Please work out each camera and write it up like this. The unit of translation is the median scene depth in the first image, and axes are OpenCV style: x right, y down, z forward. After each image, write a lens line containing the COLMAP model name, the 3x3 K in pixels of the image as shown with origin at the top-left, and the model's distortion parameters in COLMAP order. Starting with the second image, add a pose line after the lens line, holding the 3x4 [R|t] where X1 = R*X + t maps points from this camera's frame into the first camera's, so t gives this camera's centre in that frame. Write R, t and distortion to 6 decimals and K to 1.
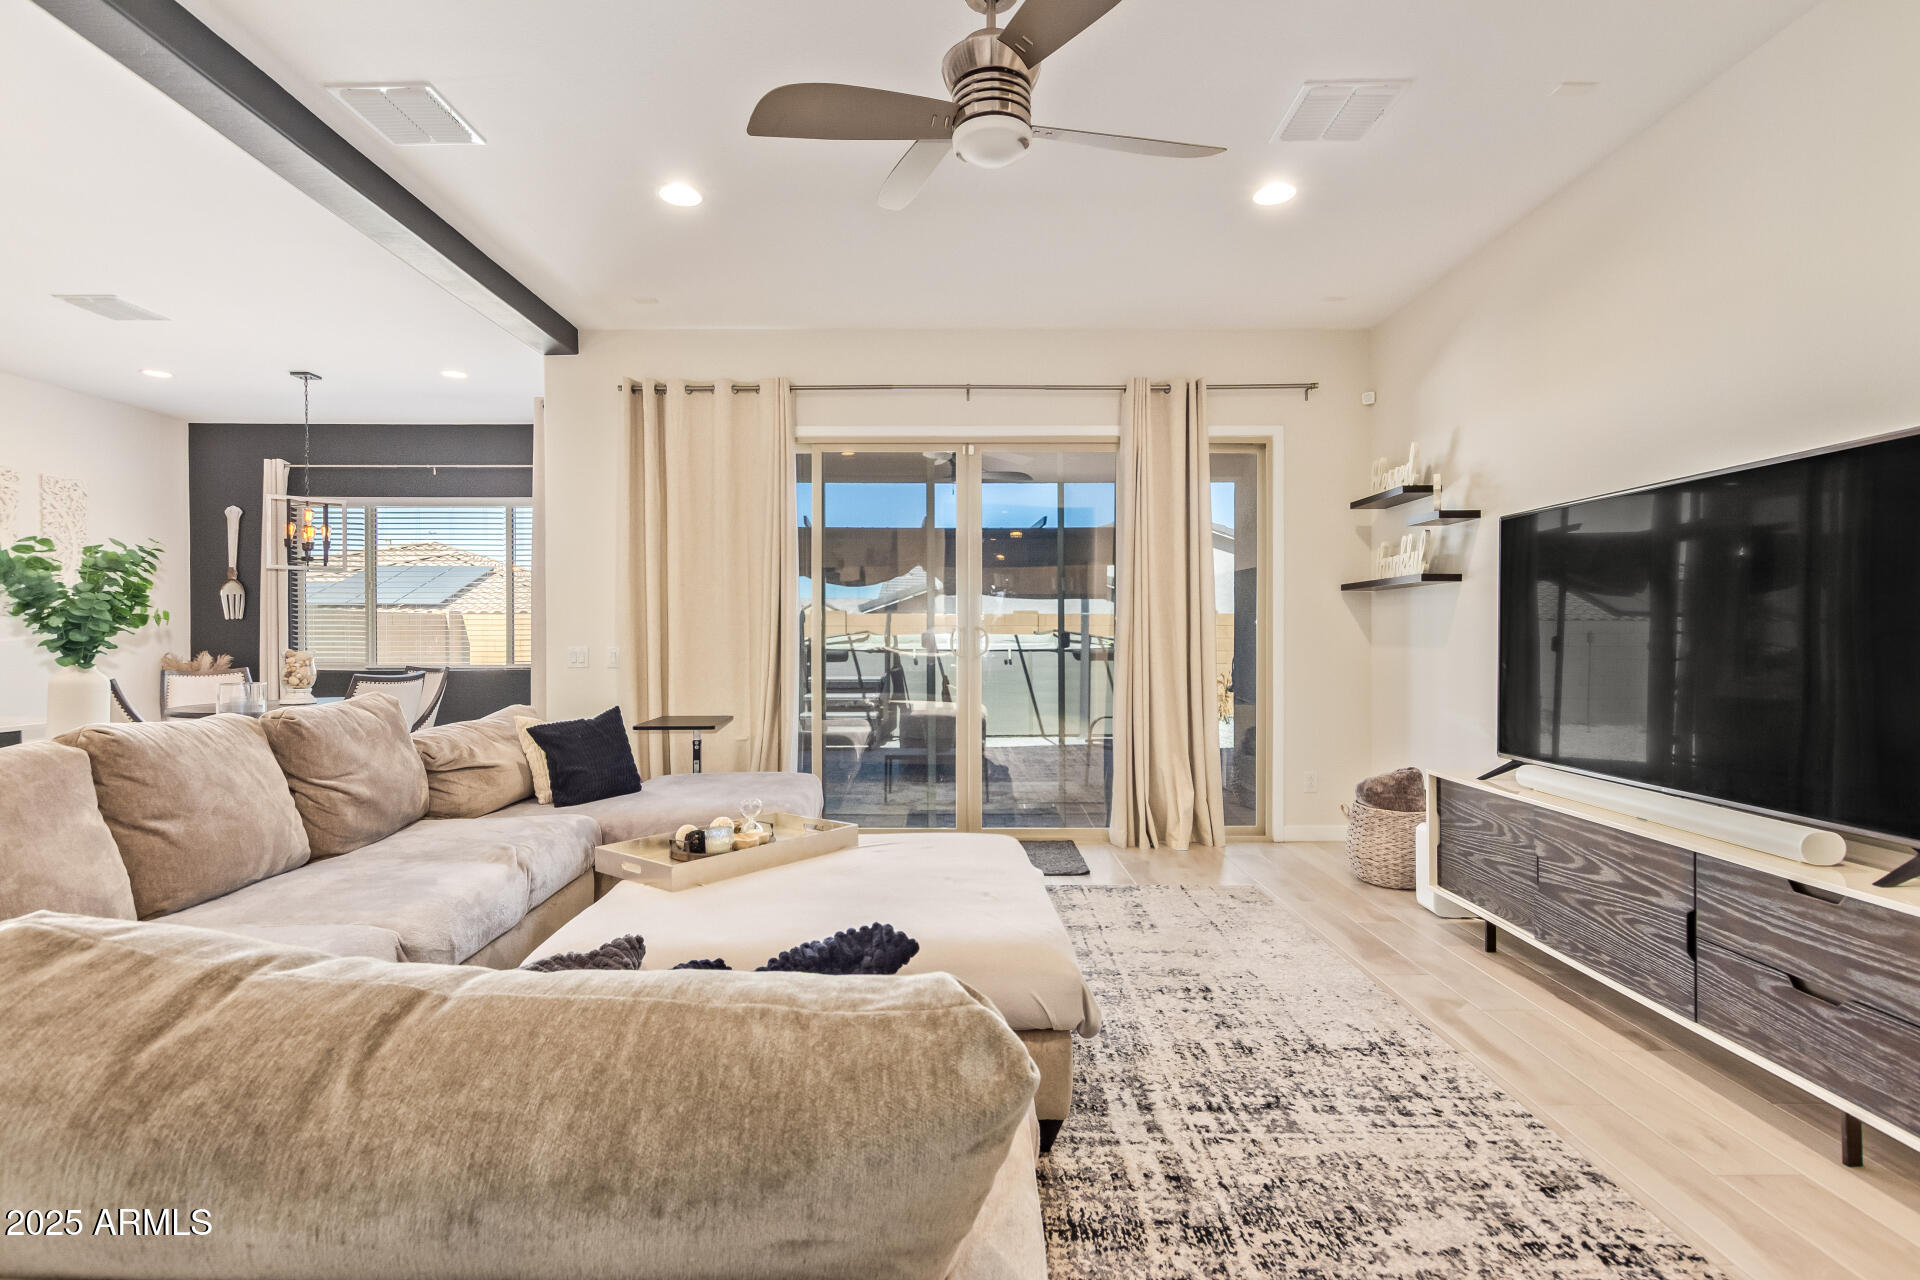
lens RADIAL K [[904.0, 0, 950.5], [0, 904.0, 637.2], [0, 0, 1]] dist [0.012400, -0.004205]
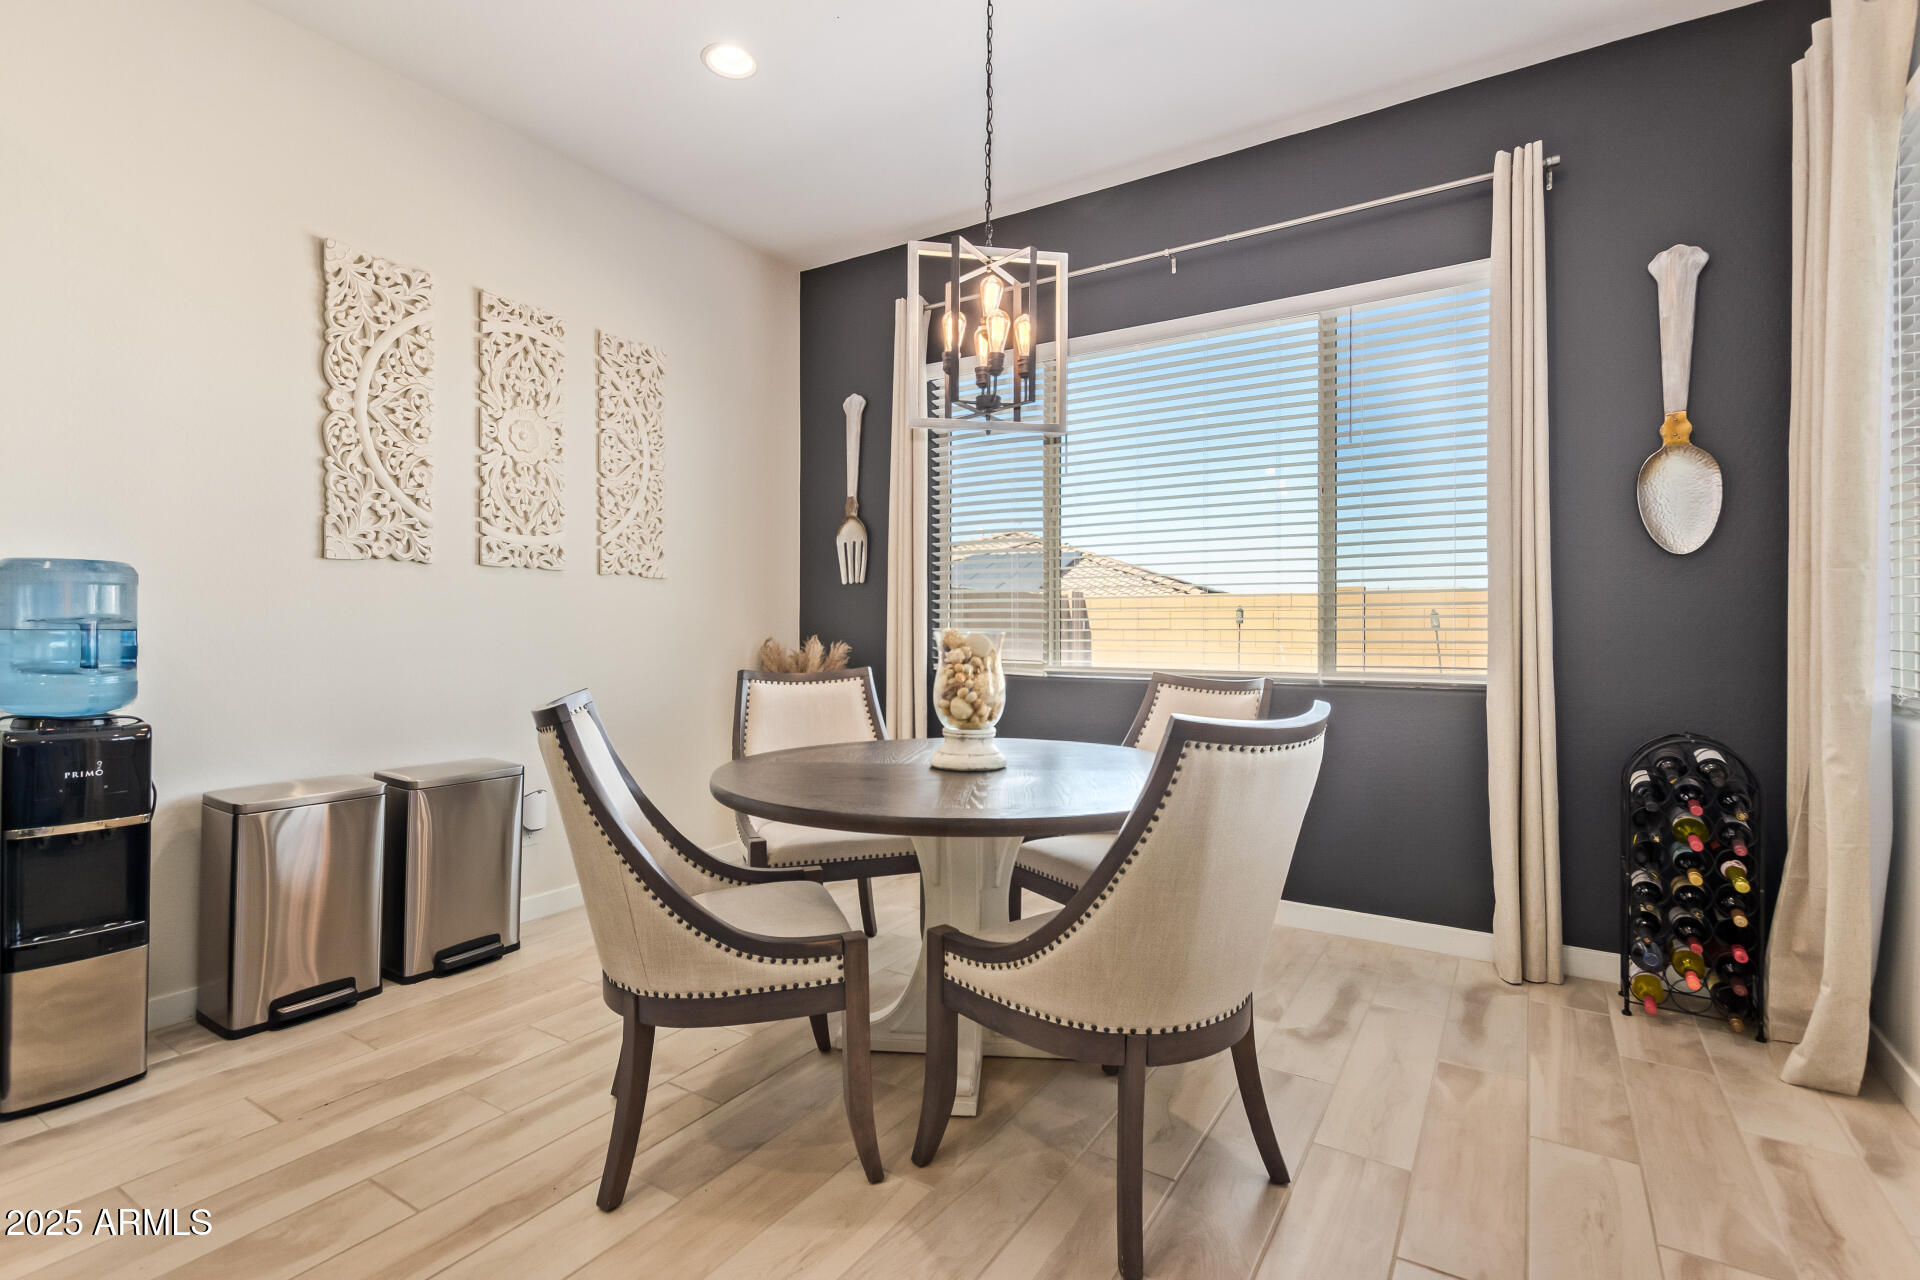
lens RADIAL K [[904.0, 0, 949.9], [0, 904.0, 625.2], [0, 0, 1]] dist [0.012400, -0.004205]
pose [[0.844159, 0.004269, -0.536075, -0.844878], [-0.008791, 0.999944, -0.005880, 0.023008], [0.536020, 0.009677, 0.844150, 1.082339]]
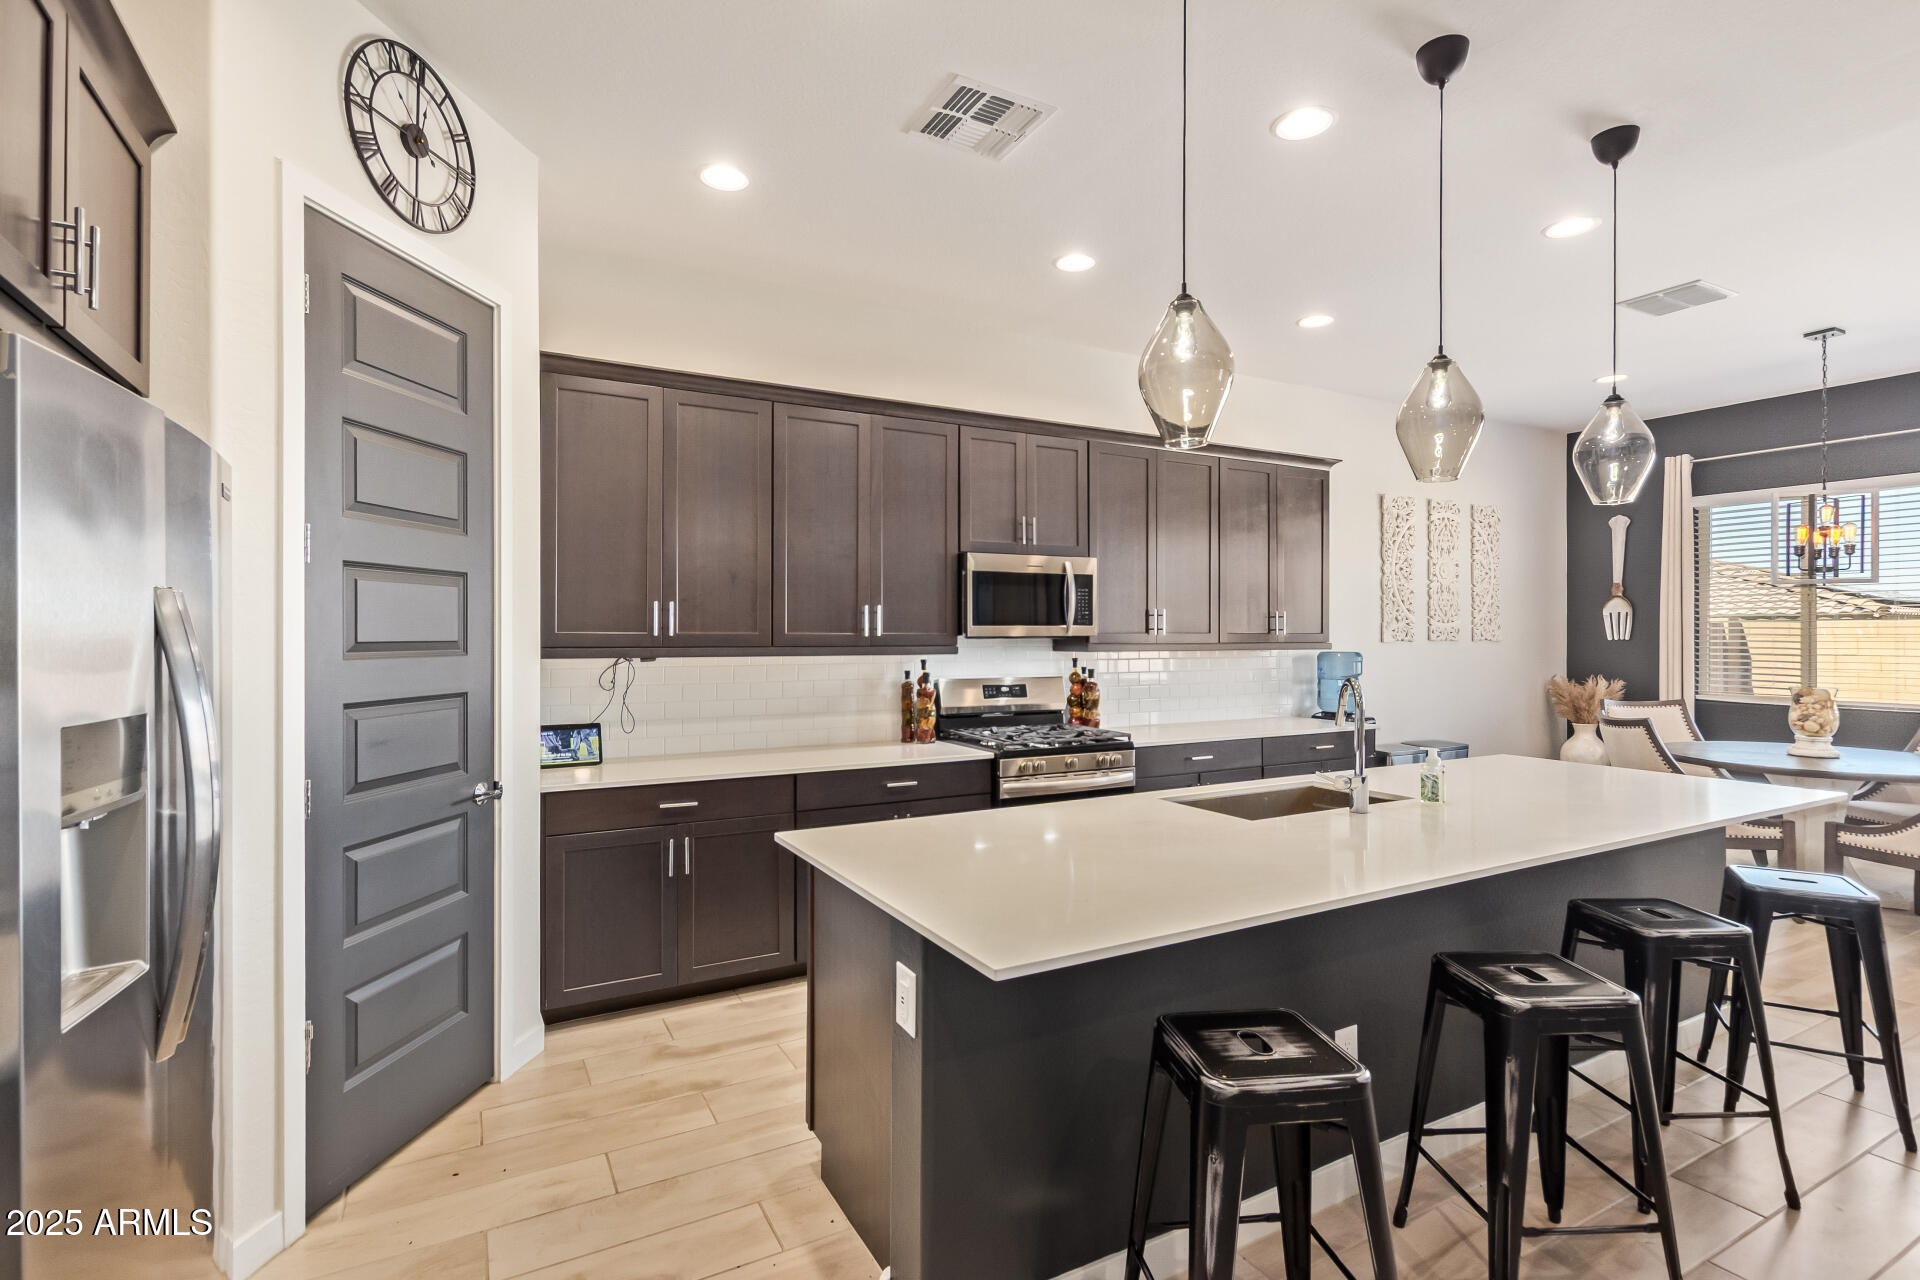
lens RADIAL K [[904.0, 0, 948.6], [0, 904.0, 629.6], [0, 0, 1]] dist [0.012400, -0.004205]
pose [[0.475657, -0.002916, -0.879626, -0.630830], [-0.003431, 0.999981, -0.005170, -0.047049], [0.879624, 0.005477, 0.475638, -0.040493]]
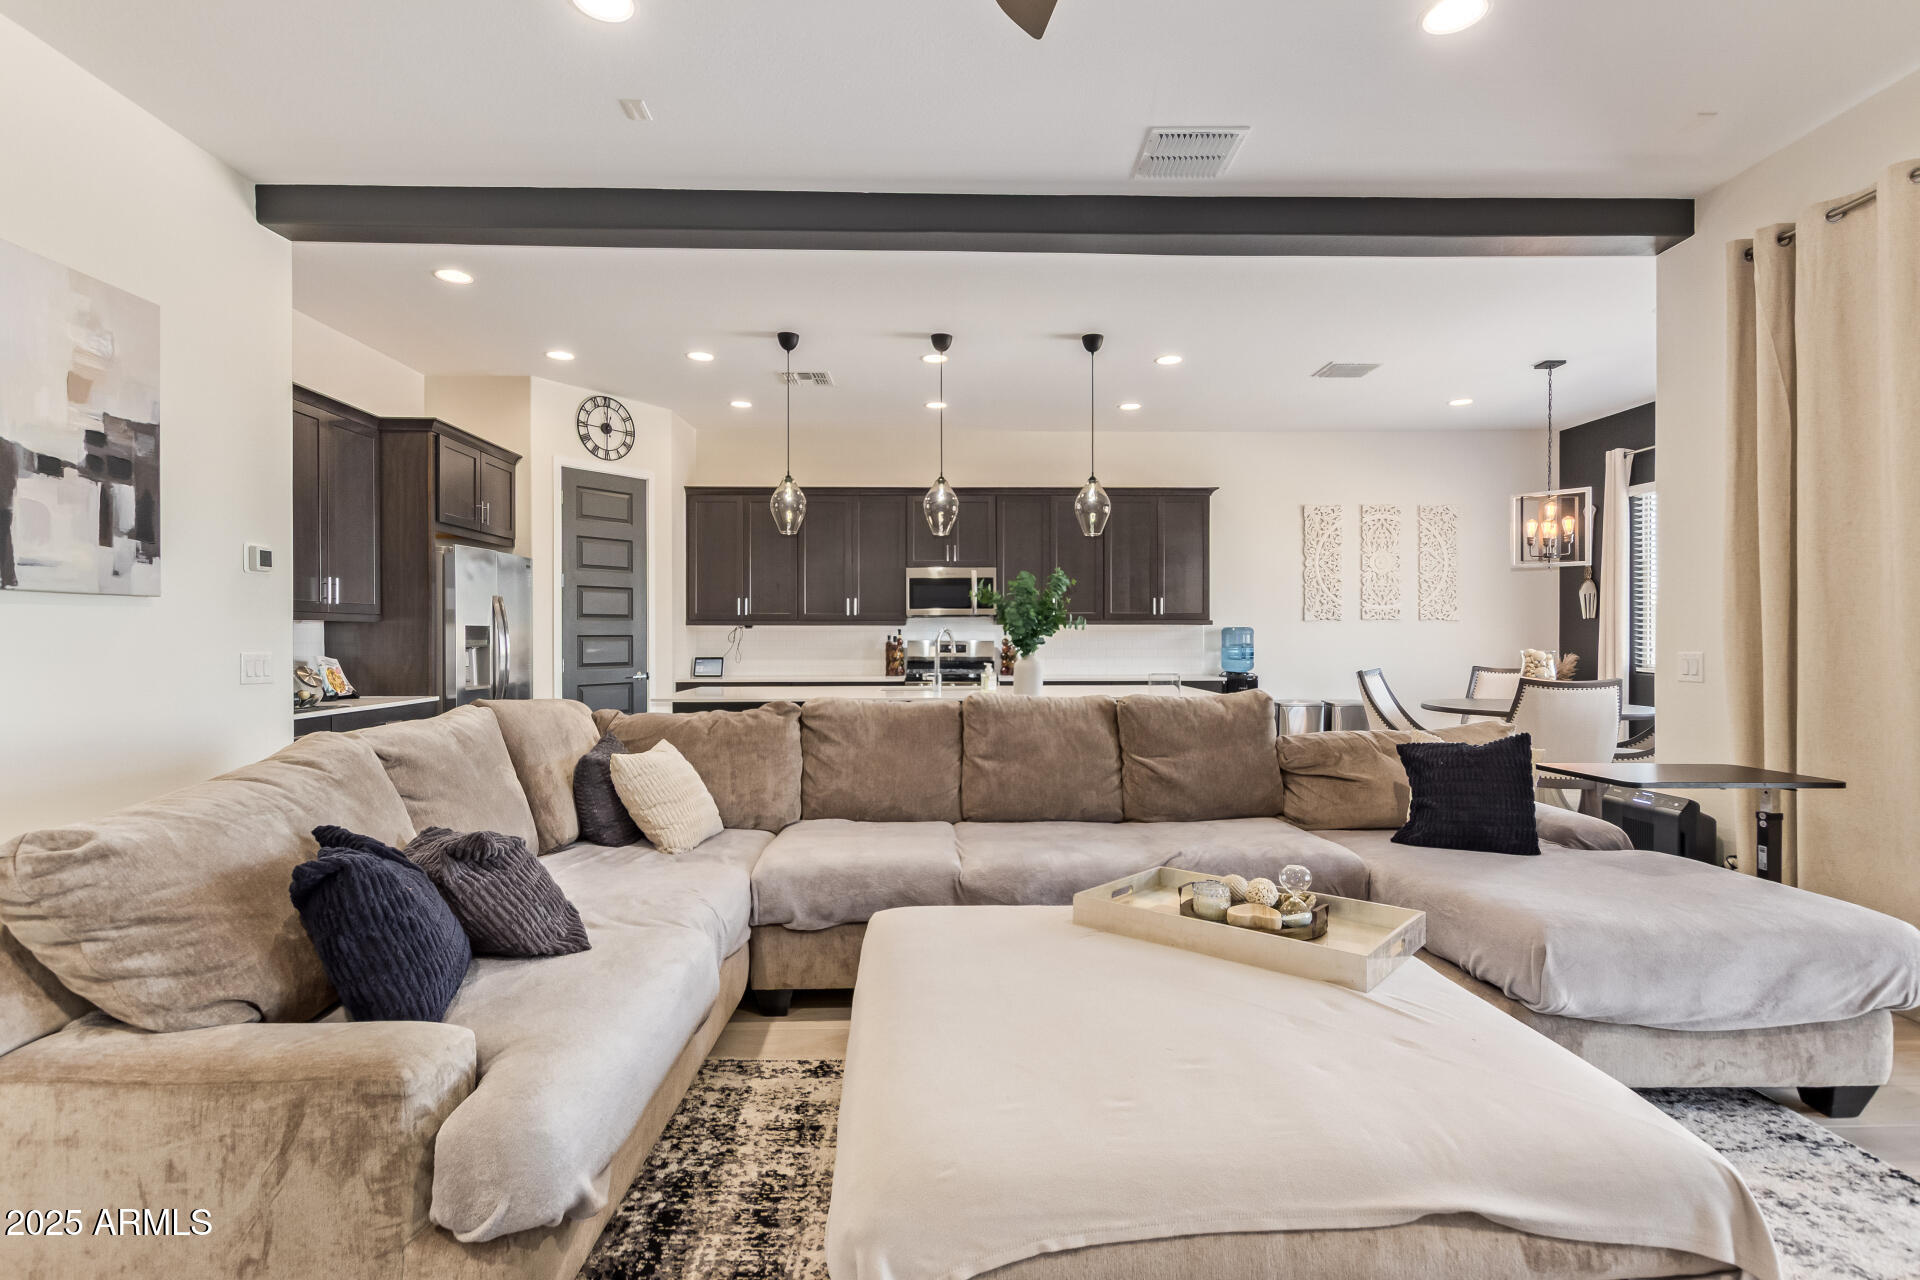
lens RADIAL K [[904.0, 0, 948.0], [0, 904.0, 644.3], [0, 0, 1]] dist [0.012400, -0.004205]
pose [[0.015087, 0.013269, -0.999798, 0.404962], [-0.001918, 0.999910, 0.013242, -0.006003], [0.999884, 0.001718, 0.015111, 0.580232]]
